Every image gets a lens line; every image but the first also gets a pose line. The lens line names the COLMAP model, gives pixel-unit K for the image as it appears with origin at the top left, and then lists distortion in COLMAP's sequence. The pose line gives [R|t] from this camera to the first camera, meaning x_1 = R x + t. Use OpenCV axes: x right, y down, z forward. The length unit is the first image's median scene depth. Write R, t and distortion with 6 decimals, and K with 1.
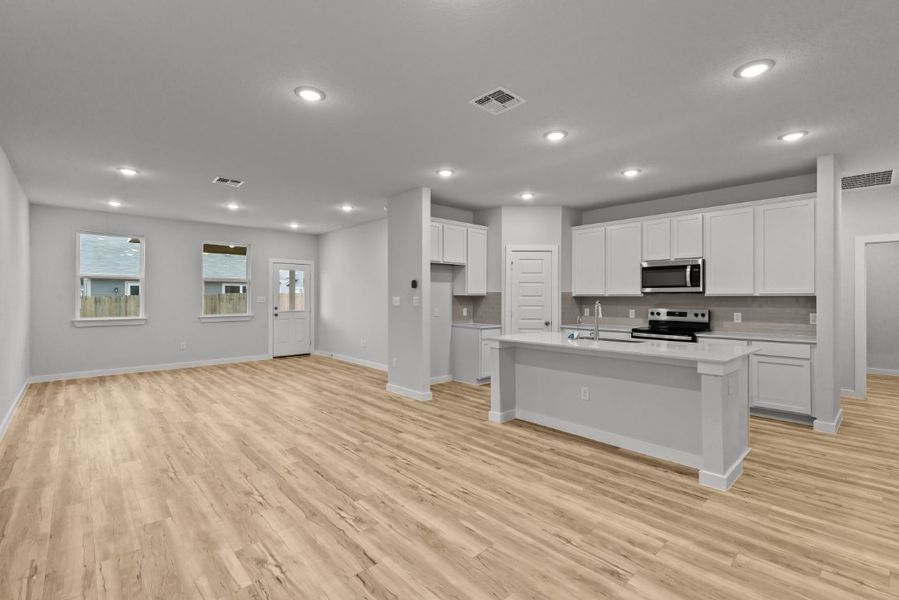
lens RADIAL K [[405.6, 0, 452.0], [0, 405.6, 294.5], [0, 0, 1]] dist [0.008634, 0.000376]
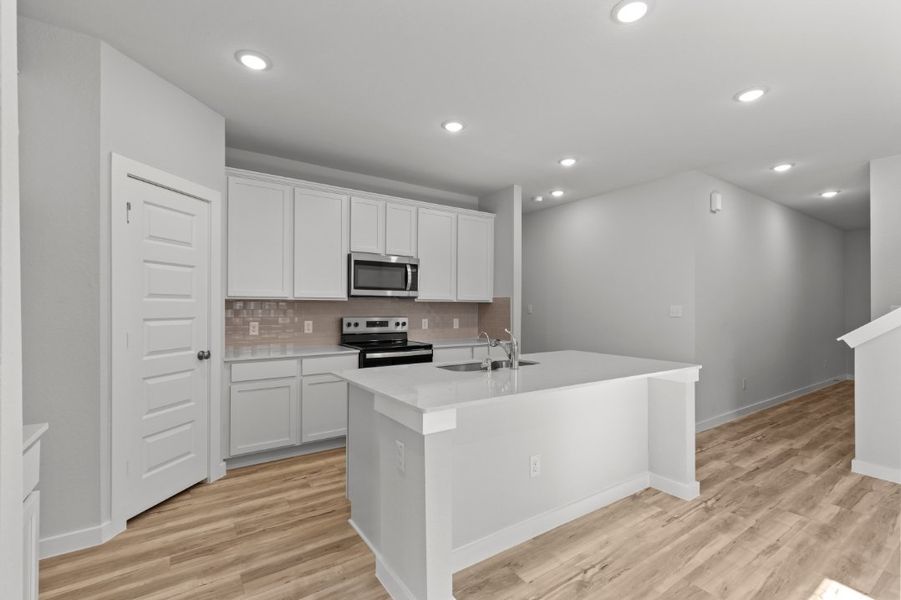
lens RADIAL K [[406.5, 0, 456.1], [0, 406.5, 305.4], [0, 0, 1]] dist [0.008634, 0.000376]
pose [[0.142909, 0.006919, 0.989712, -0.323793], [-0.009017, 0.999943, -0.005688, 0.022807], [-0.989695, -0.008111, 0.142963, 1.120597]]
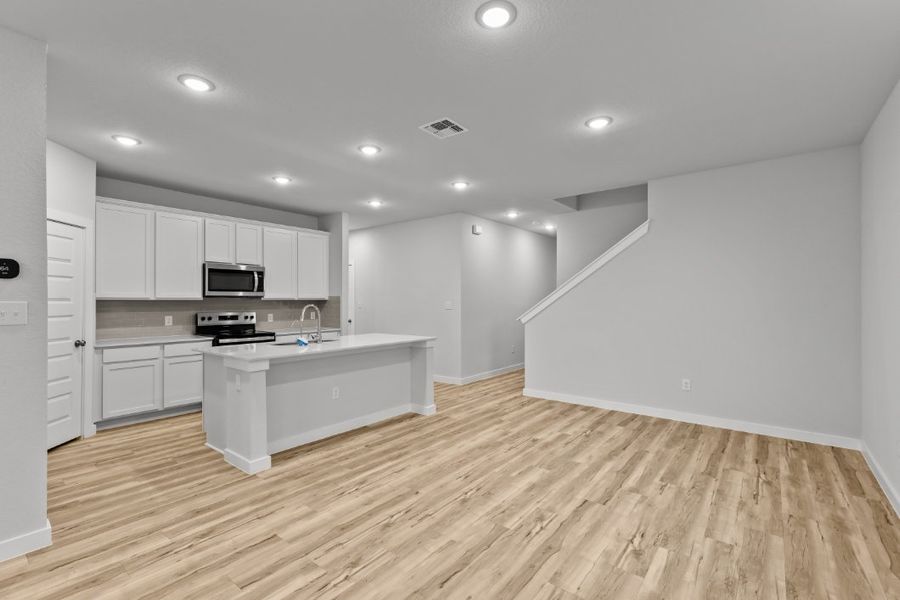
lens RADIAL K [[406.1, 0, 453.3], [0, 406.1, 297.7], [0, 0, 1]] dist [0.008634, 0.000376]
pose [[-0.160584, 0.006668, 0.987000, -0.816988], [-0.006298, 0.999950, -0.007781, 0.003824], [-0.987002, -0.007466, -0.160534, 0.933994]]
